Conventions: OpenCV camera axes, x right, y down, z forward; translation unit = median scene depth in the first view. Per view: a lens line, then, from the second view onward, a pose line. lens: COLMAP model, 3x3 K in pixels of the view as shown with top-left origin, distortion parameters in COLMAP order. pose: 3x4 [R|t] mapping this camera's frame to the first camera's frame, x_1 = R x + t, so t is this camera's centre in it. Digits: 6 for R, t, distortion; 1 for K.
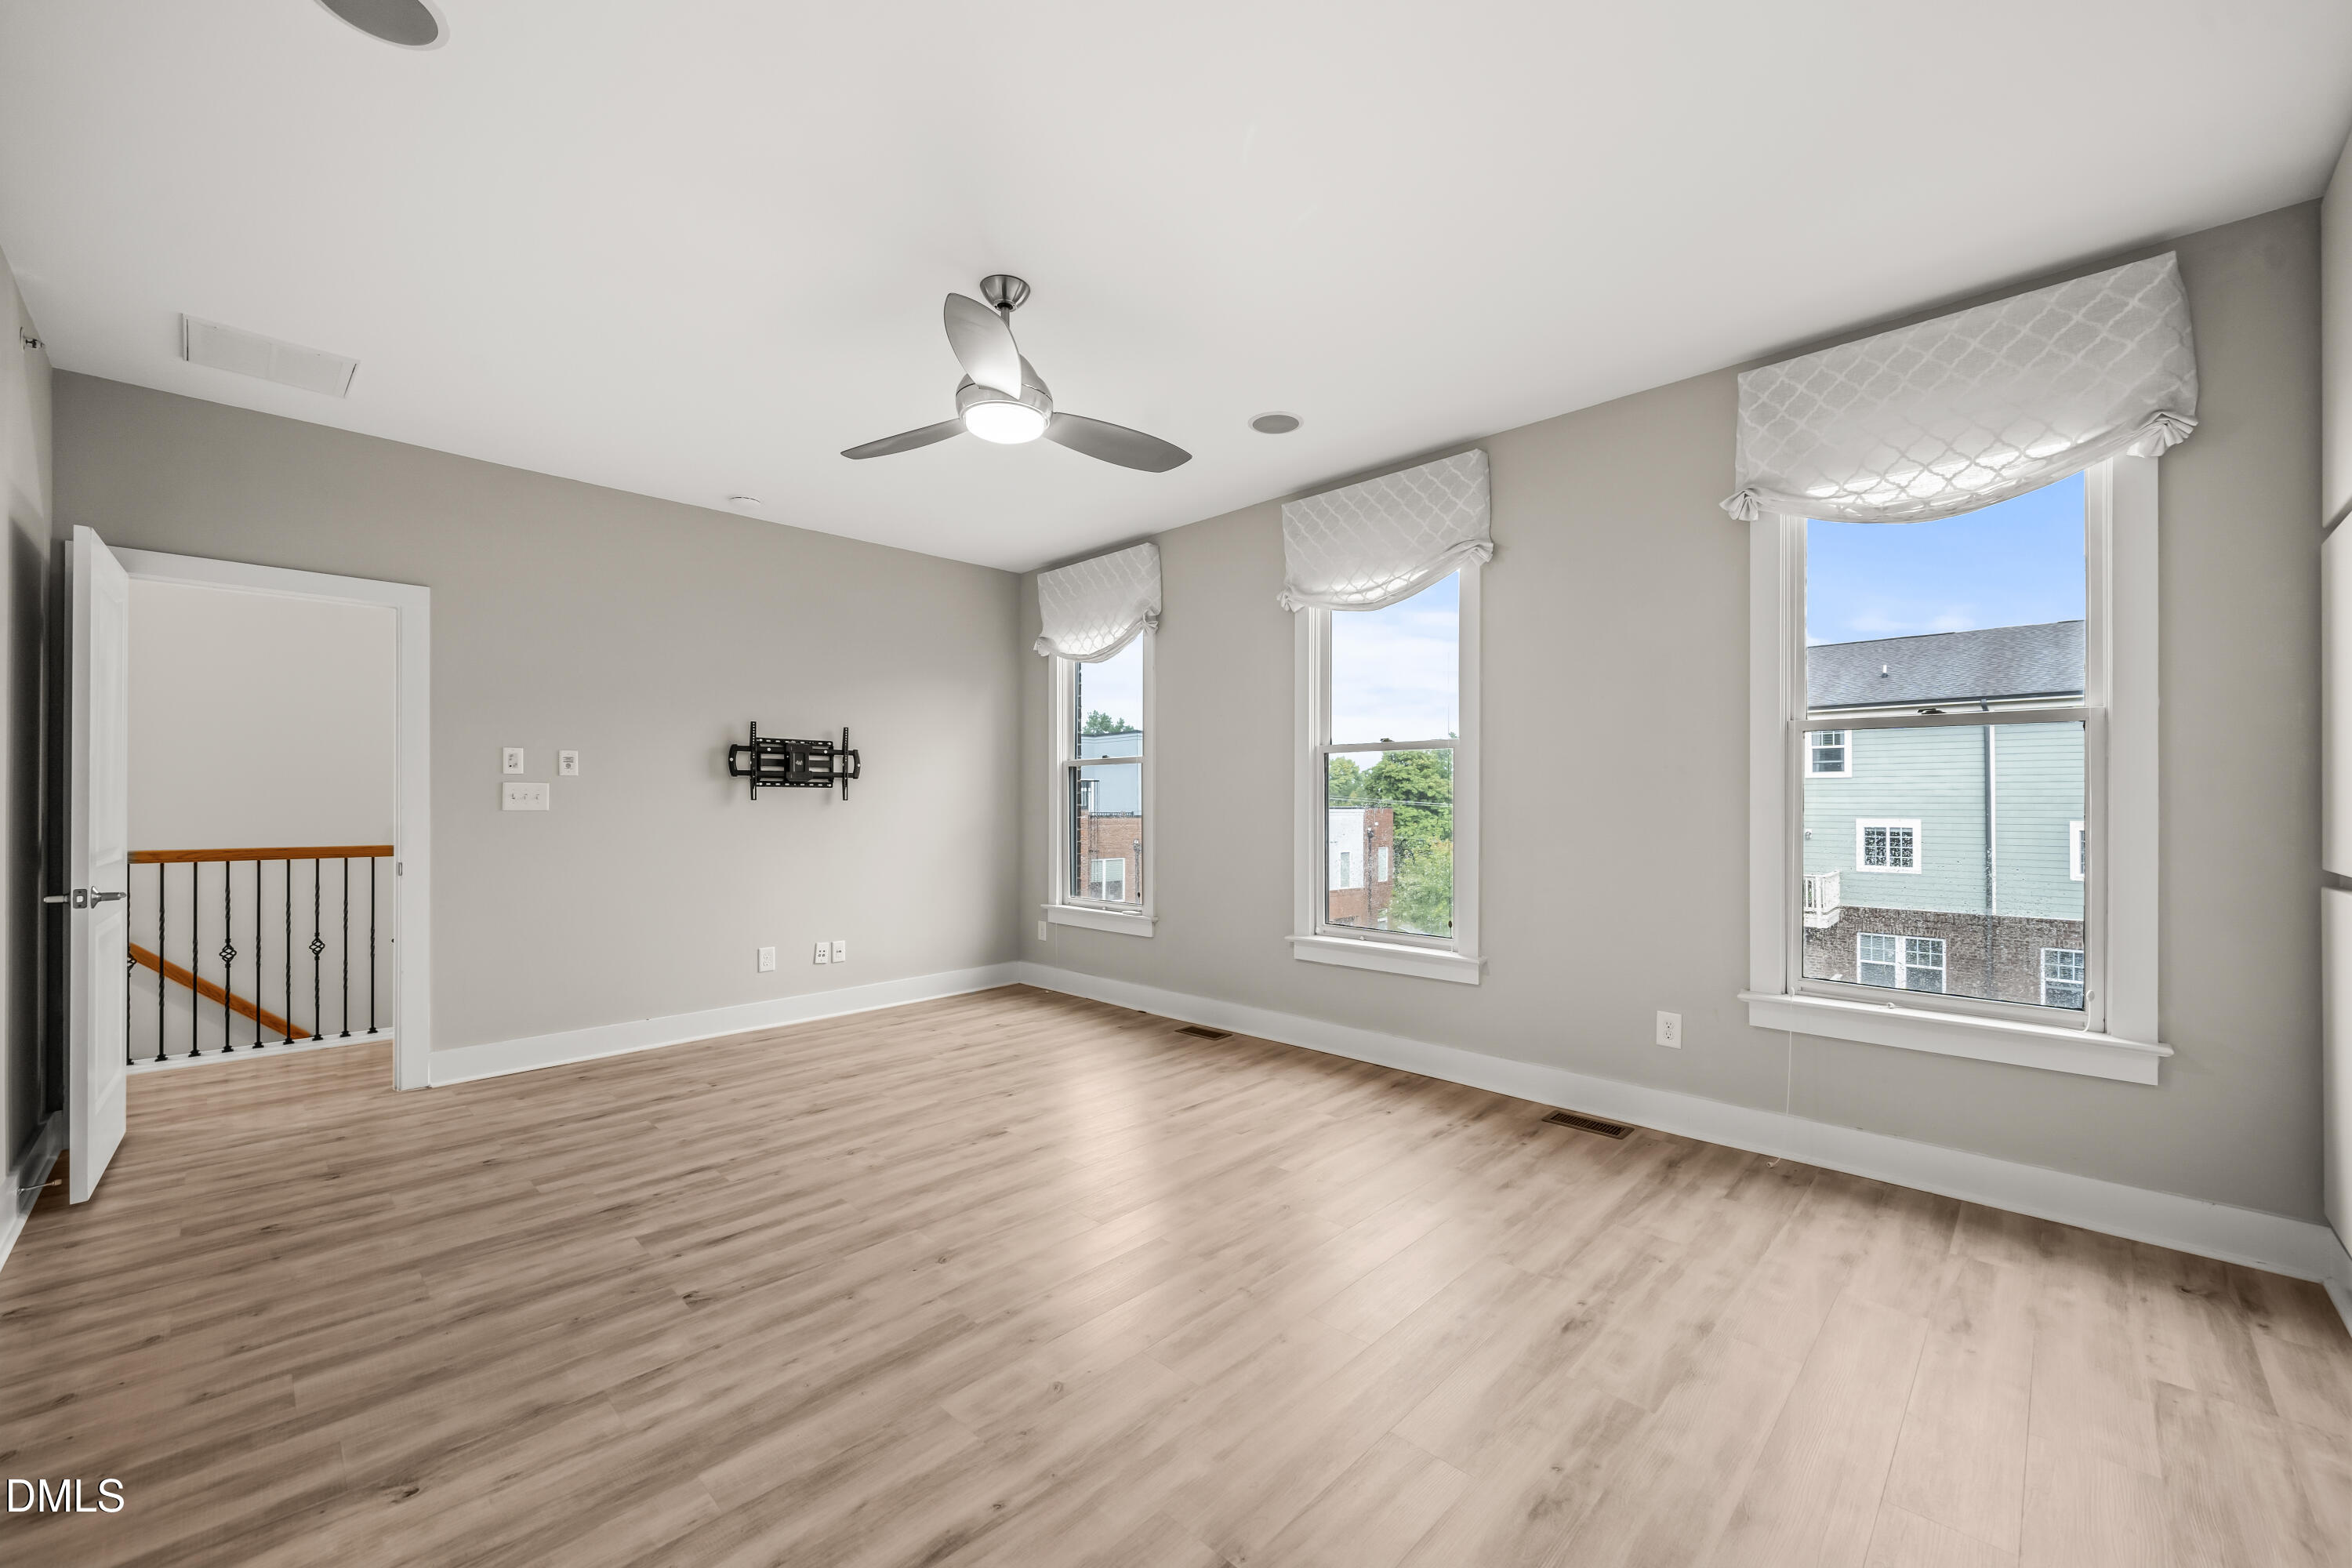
lens RADIAL K [[923.7, 0, 1188.6], [0, 923.7, 794.4], [0, 0, 1]] dist [-0.001951, -0.000239]
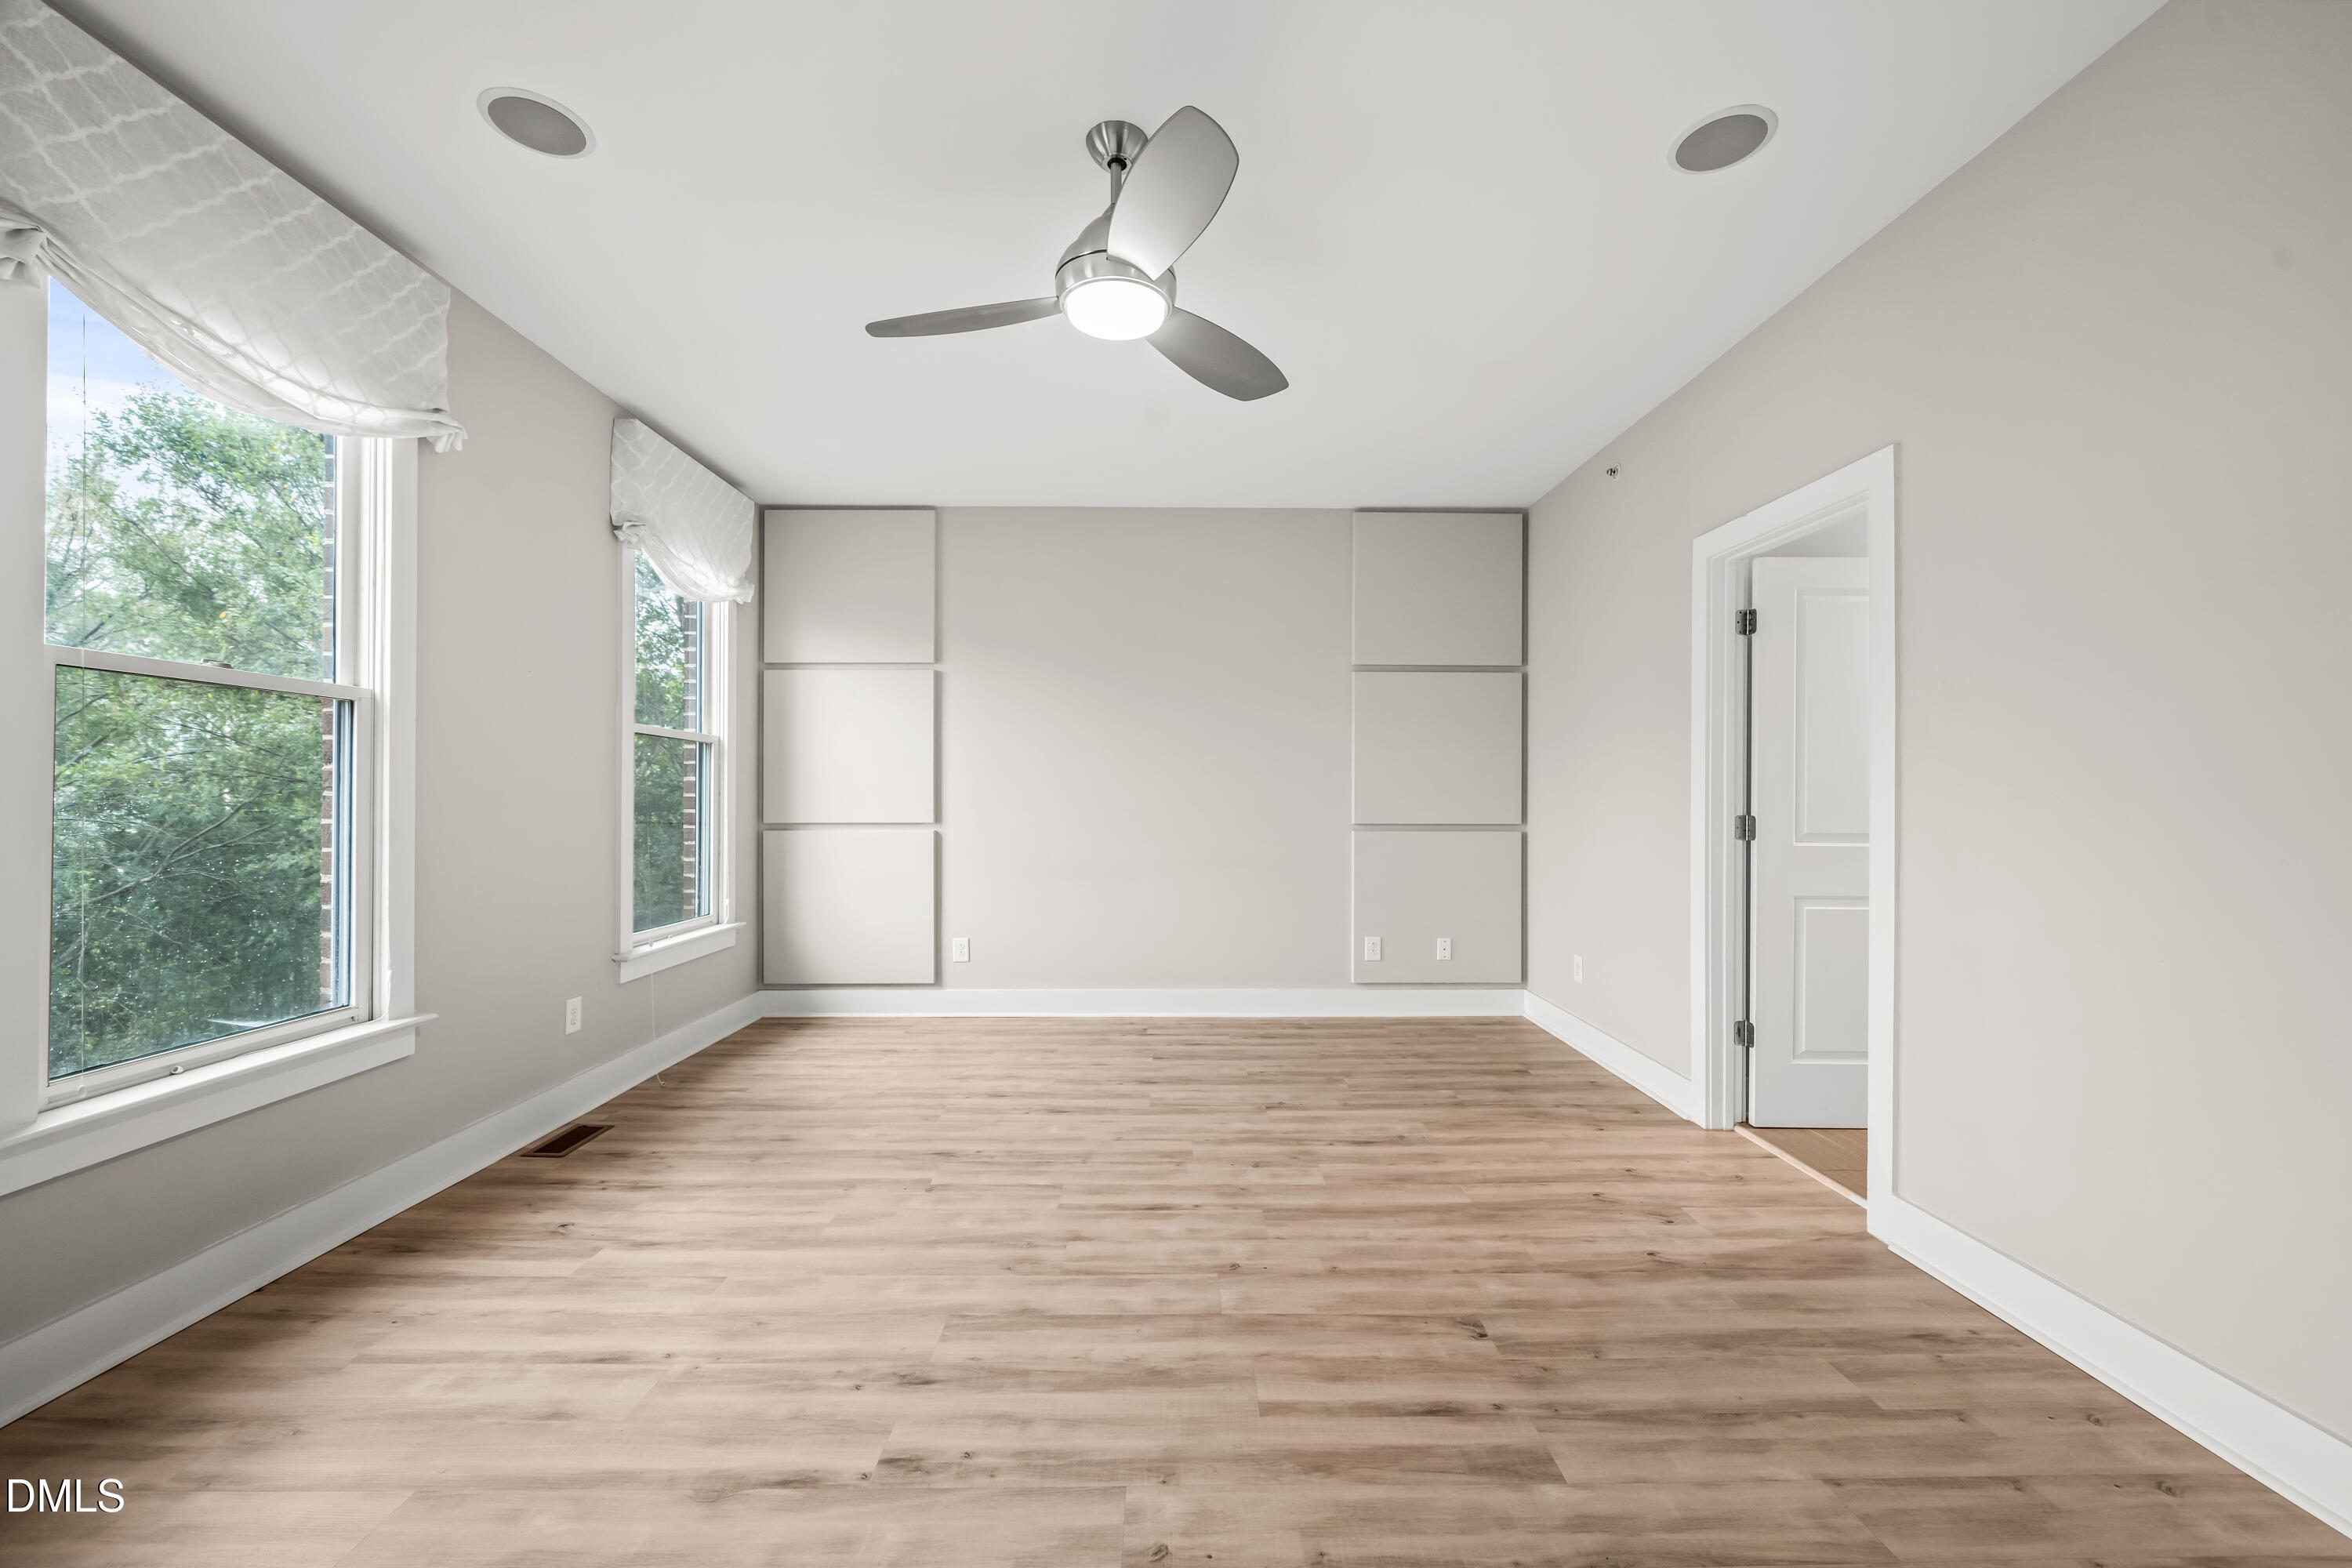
lens RADIAL K [[923.7, 0, 1188.6], [0, 923.7, 794.4], [0, 0, 1]] dist [-0.001951, -0.000239]
pose [[-0.707462, -0.001015, 0.706750, -0.948373], [-0.008507, 0.999939, -0.007079, 0.026286], [-0.706700, -0.011021, -0.707428, 1.792534]]
